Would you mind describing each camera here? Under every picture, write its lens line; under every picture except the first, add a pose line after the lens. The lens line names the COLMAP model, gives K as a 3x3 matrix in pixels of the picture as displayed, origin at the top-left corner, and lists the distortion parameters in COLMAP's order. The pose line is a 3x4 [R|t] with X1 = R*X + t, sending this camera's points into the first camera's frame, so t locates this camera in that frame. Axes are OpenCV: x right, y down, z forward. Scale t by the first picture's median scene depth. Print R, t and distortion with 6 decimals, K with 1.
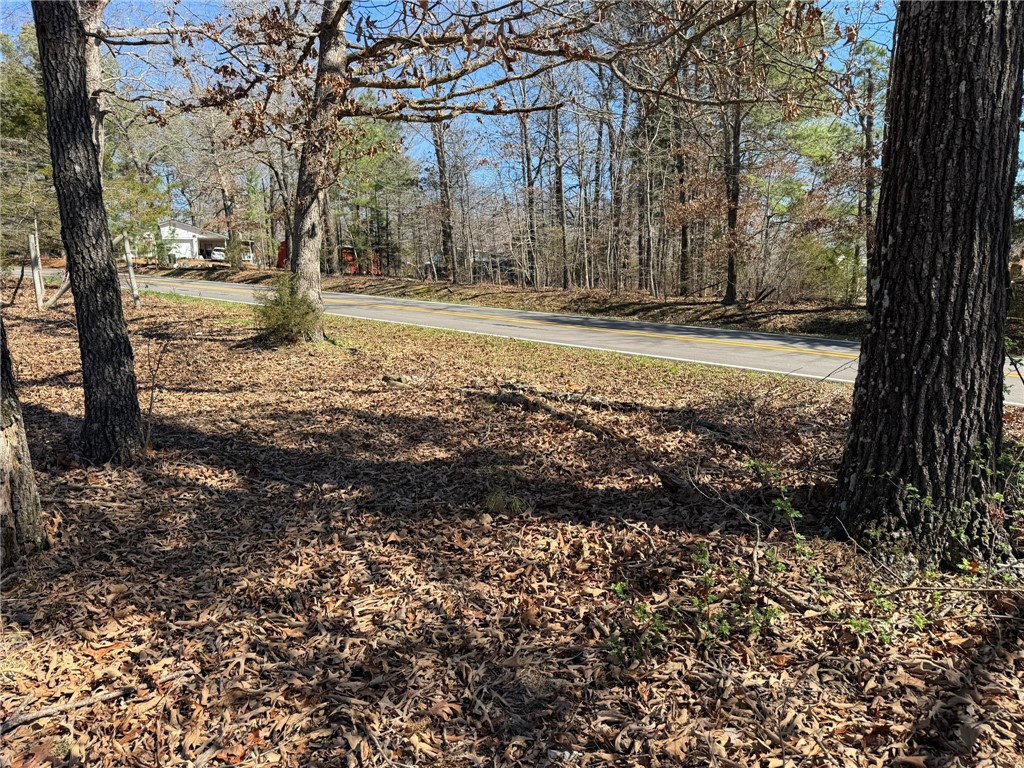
lens RADIAL K [[697.4, 0, 516.0], [0, 697.4, 385.6], [0, 0, 1]] dist [0.026900, -0.047985]
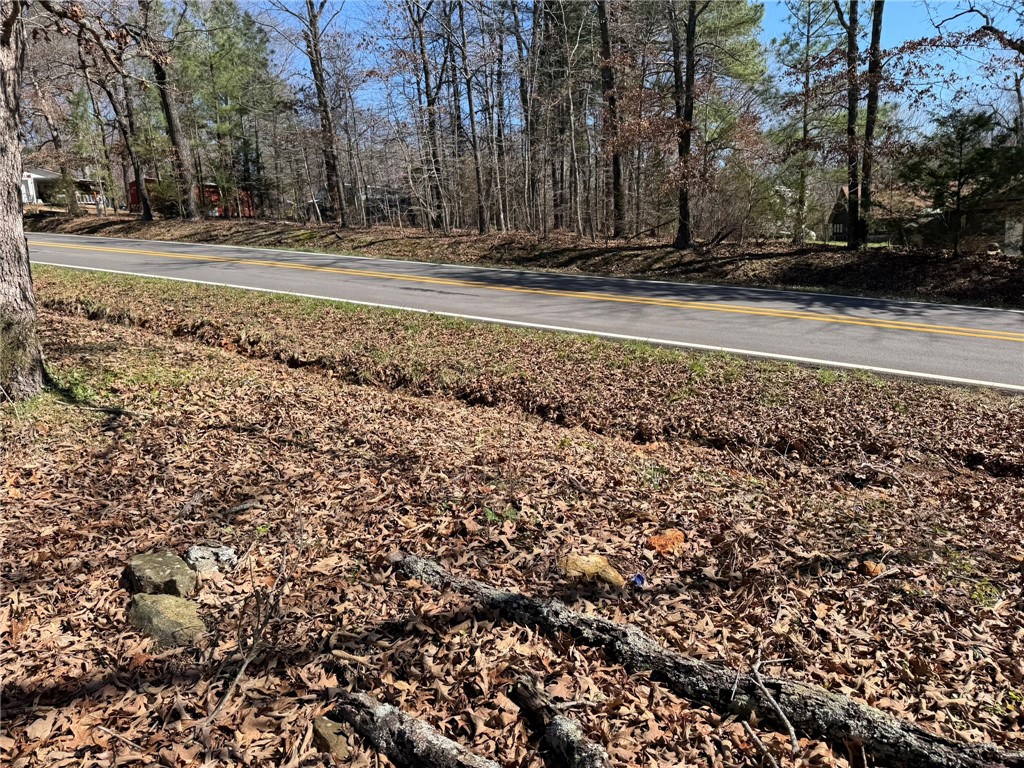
lens RADIAL K [[697.4, 0, 512.2], [0, 697.4, 387.9], [0, 0, 1]] dist [0.026900, -0.047985]
pose [[0.989711, -0.052109, 0.133257, -0.012605], [0.039989, 0.994950, 0.092064, -0.029843], [-0.137381, -0.085787, 0.986796, 0.163580]]
